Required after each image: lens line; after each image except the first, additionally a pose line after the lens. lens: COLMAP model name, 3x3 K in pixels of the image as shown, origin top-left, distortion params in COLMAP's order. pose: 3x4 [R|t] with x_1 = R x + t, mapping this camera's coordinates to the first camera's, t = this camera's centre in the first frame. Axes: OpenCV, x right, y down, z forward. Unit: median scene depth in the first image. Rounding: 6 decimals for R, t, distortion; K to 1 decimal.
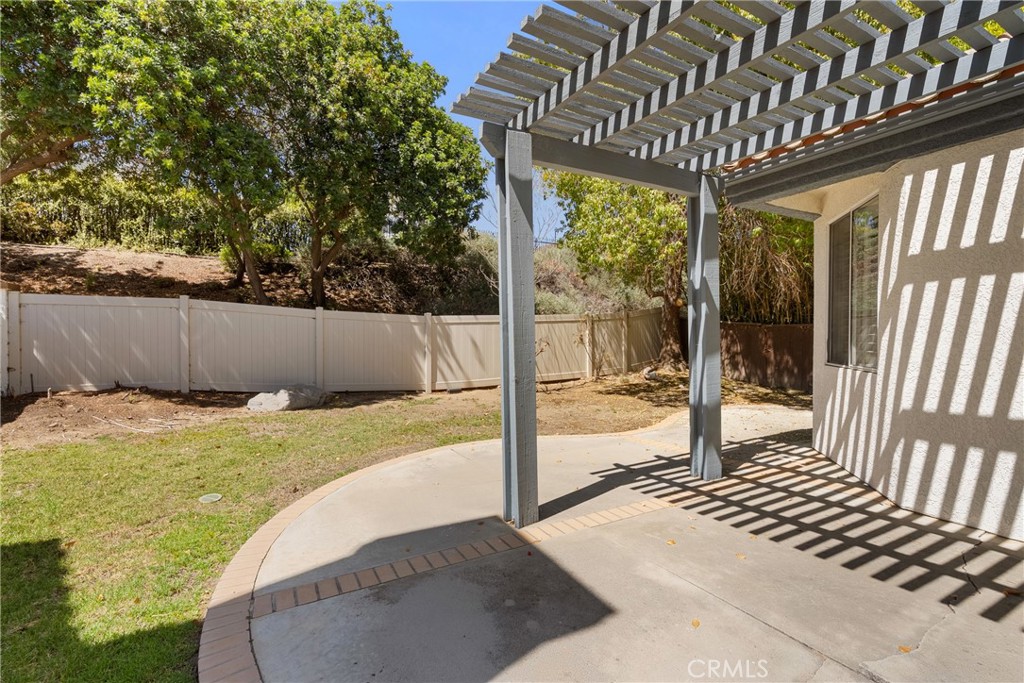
lens RADIAL K [[451.7, 0, 512.0], [0, 451.7, 341.5], [0, 0, 1]] dist [-0.002875, -0.000464]
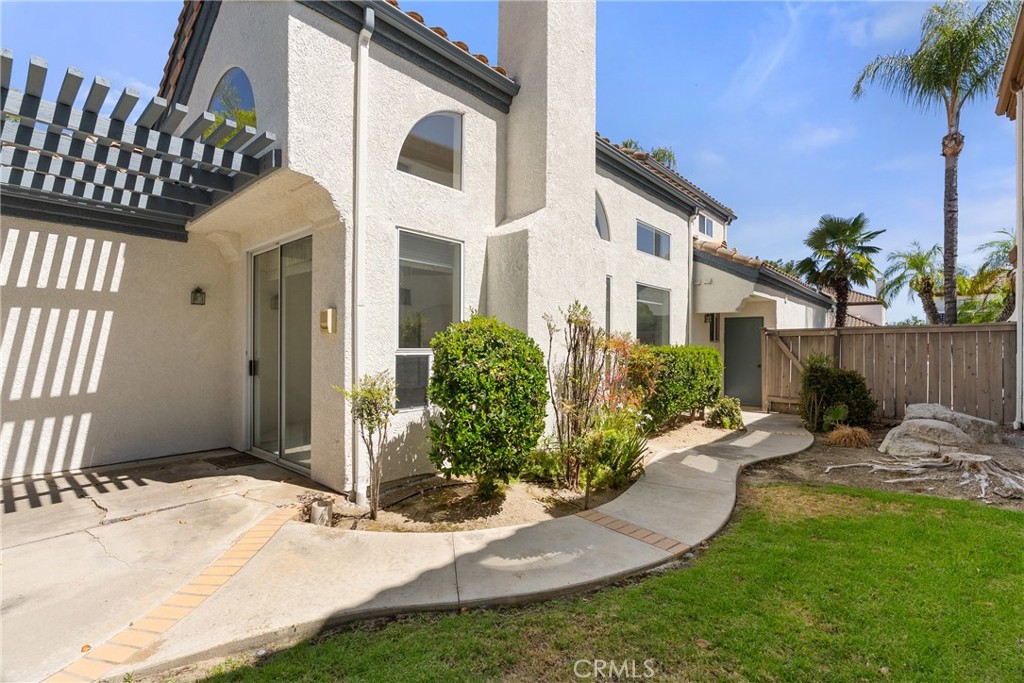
lens RADIAL K [[479.5, 0, 497.6], [0, 479.5, 346.3], [0, 0, 1]] dist [-0.005963, 0.000695]
pose [[-0.337732, 0.002495, 0.941239, -0.733403], [0.006382, 0.999980, -0.000361, -0.005105], [-0.941221, 0.005885, -0.337741, 0.041626]]
